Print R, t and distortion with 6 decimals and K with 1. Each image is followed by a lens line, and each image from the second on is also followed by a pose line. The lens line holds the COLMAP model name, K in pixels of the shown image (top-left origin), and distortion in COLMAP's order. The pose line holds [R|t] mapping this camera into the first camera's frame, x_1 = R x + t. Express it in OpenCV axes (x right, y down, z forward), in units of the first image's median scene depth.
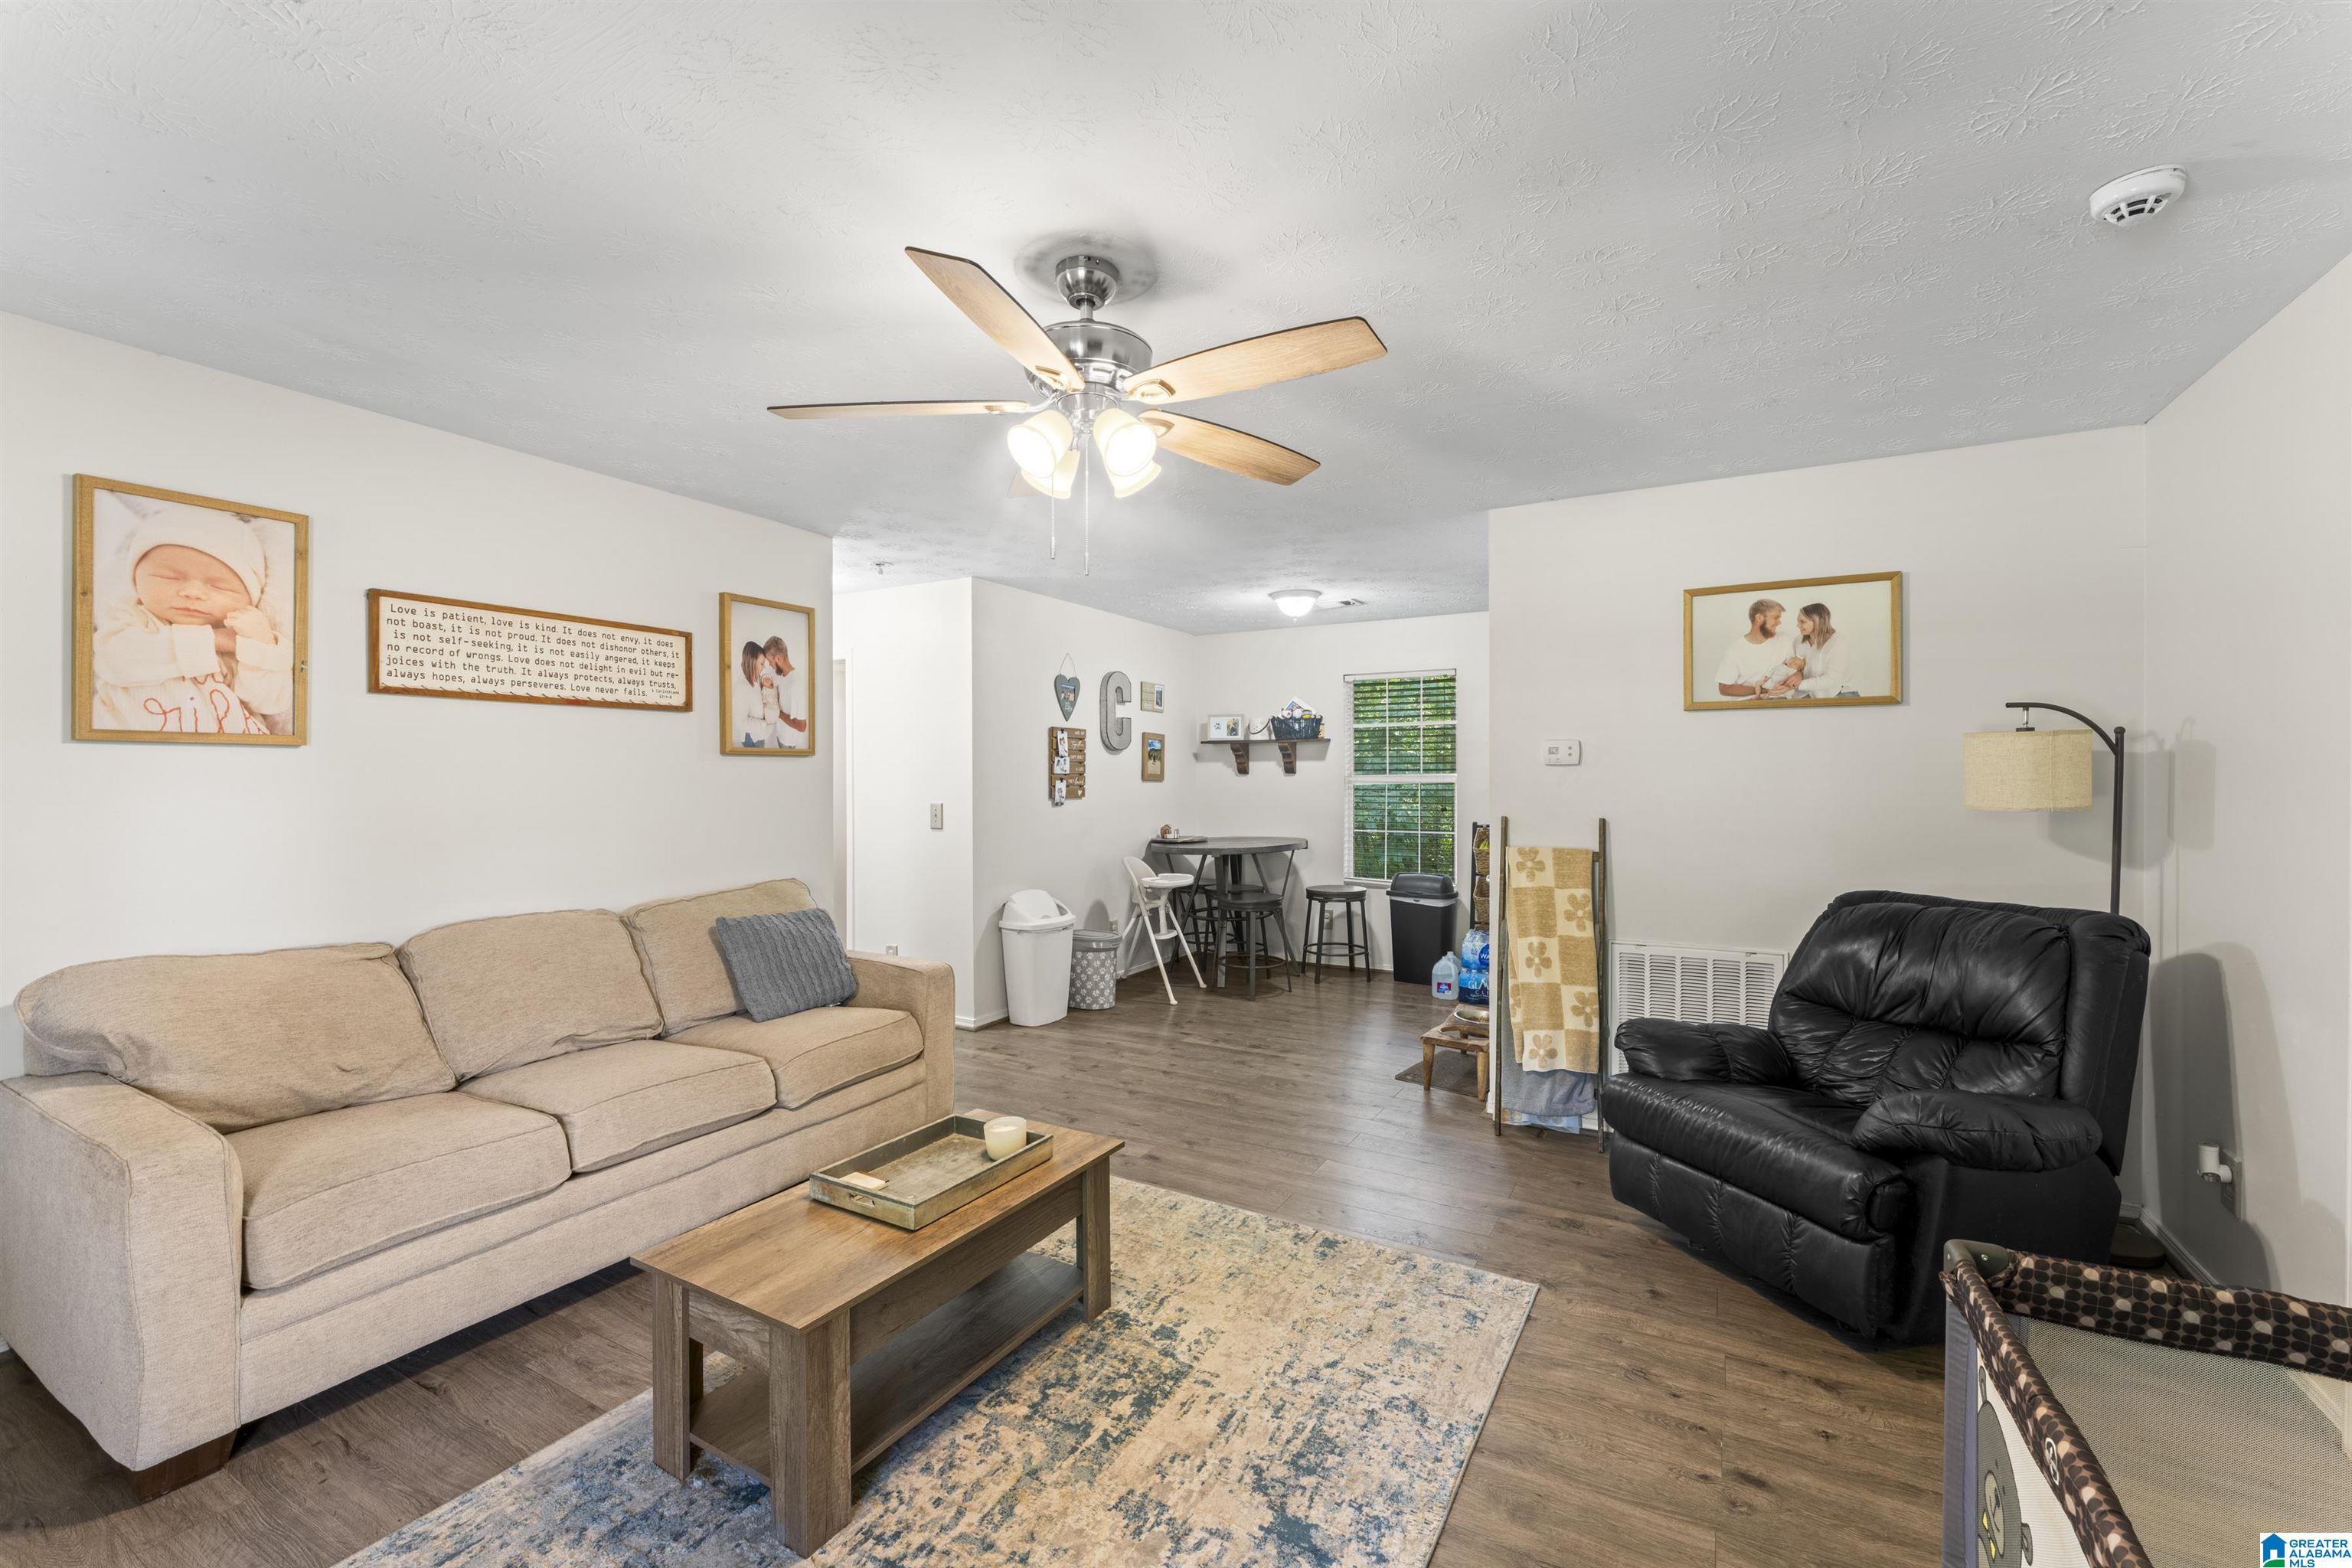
lens RADIAL K [[966.1, 0, 1176.0], [0, 966.1, 784.0], [0, 0, 1]] dist [-0.002593, -0.000025]
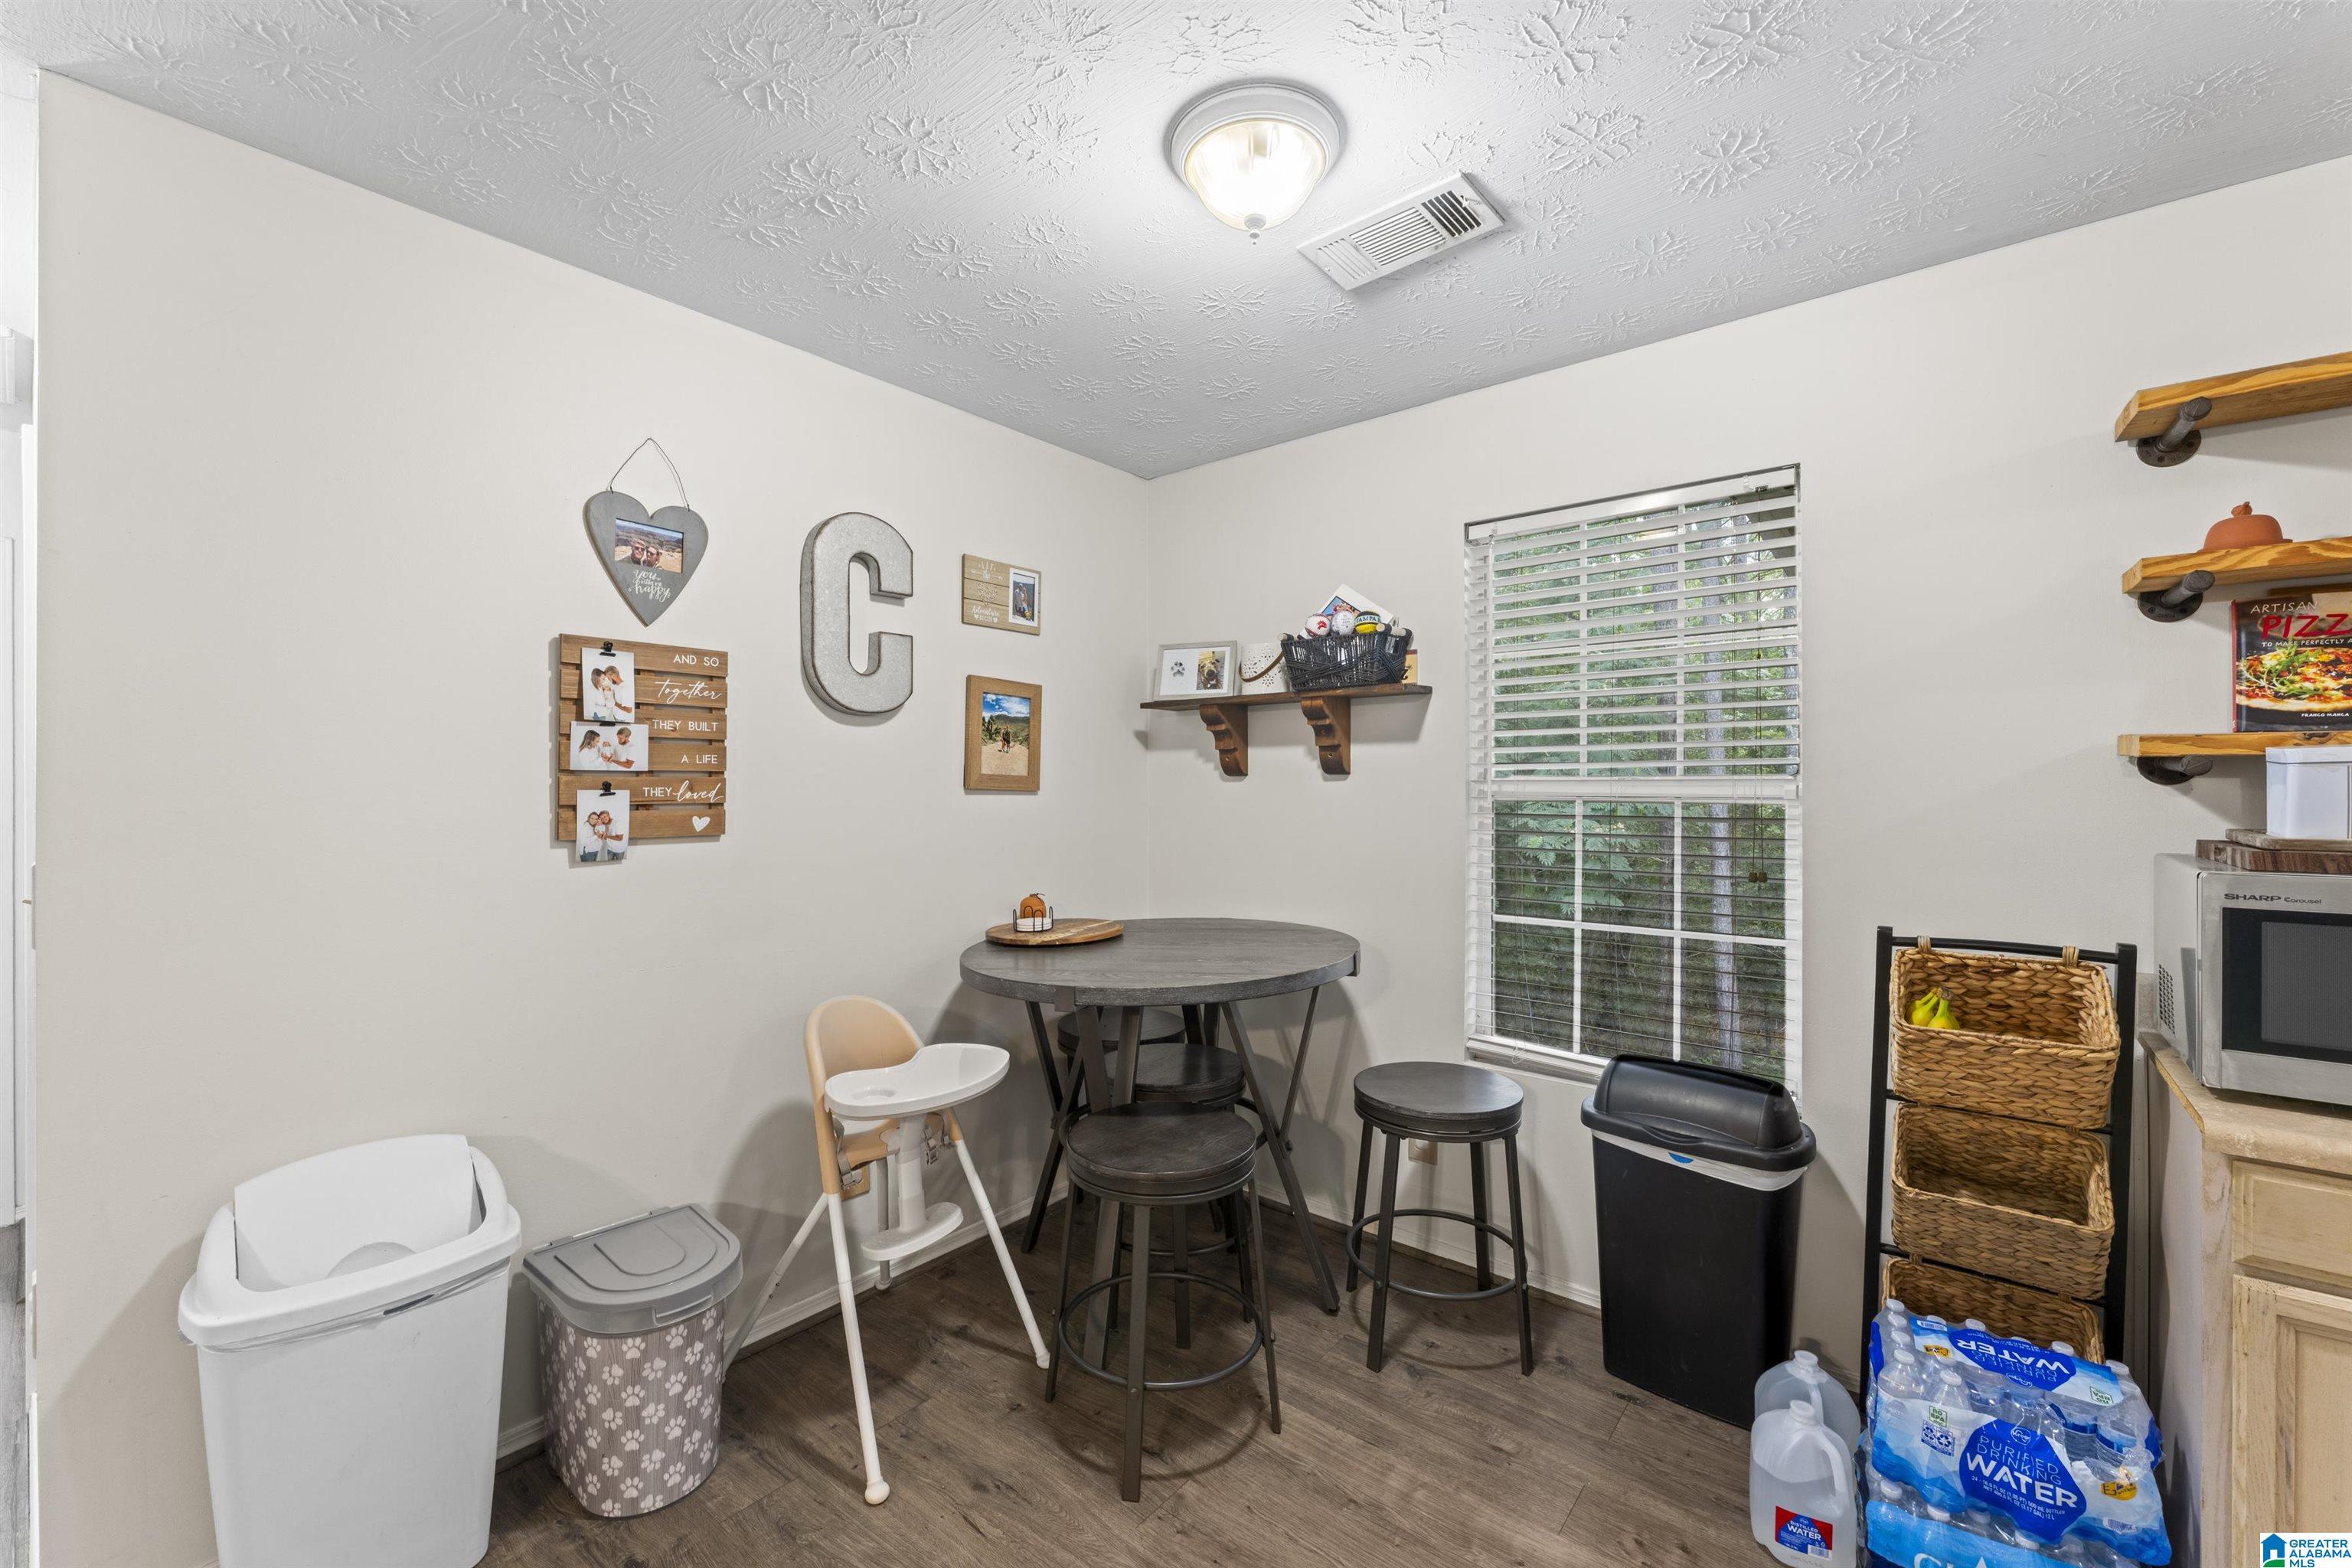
lens RADIAL K [[952.3, 0, 1178.3], [0, 952.3, 787.1], [0, 0, 1]] dist [-0.005299, 0.000038]
pose [[0.985185, 0.001937, -0.171483, 0.143209], [-0.002987, 0.999978, -0.005868, -0.003325], [0.171468, 0.006293, 0.985170, 0.686272]]
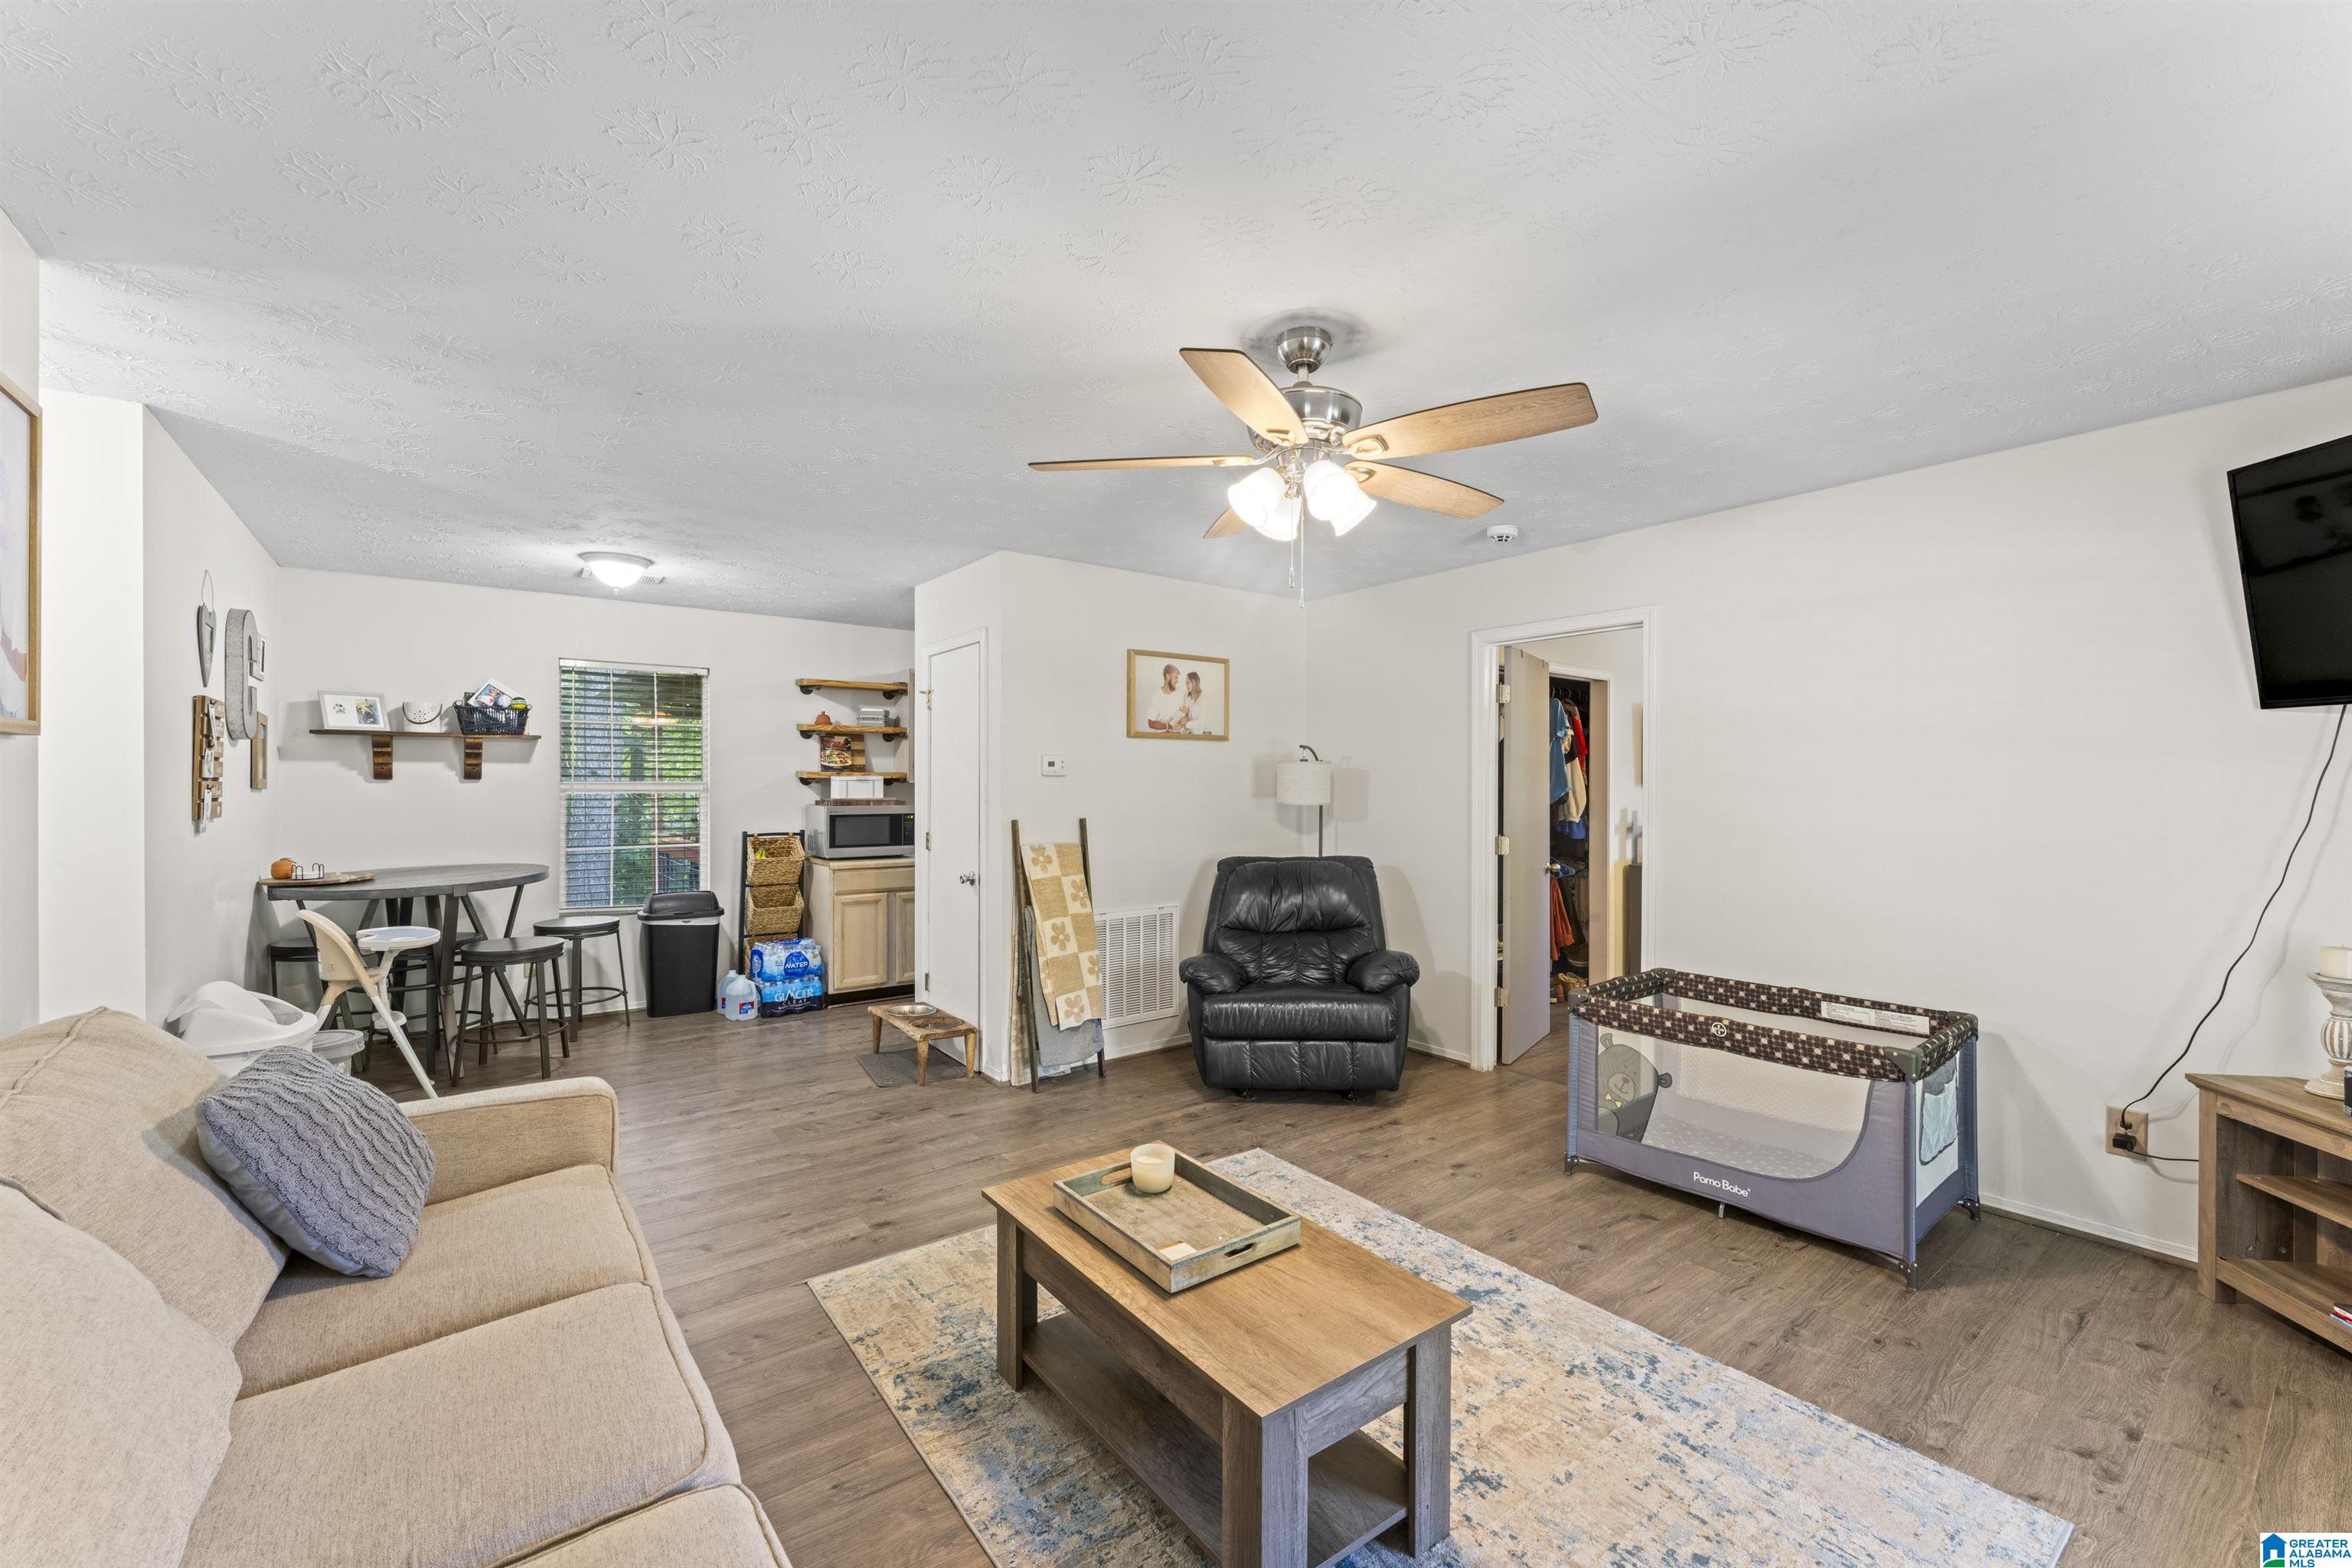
lens RADIAL K [[952.3, 0, 1178.3], [0, 952.3, 787.1], [0, 0, 1]] dist [-0.005299, 0.000038]
pose [[0.393159, -0.000281, 0.919470, -0.405974], [0.003579, 0.999993, -0.001225, -0.002098], [-0.919463, 0.003772, 0.393157, 0.241498]]
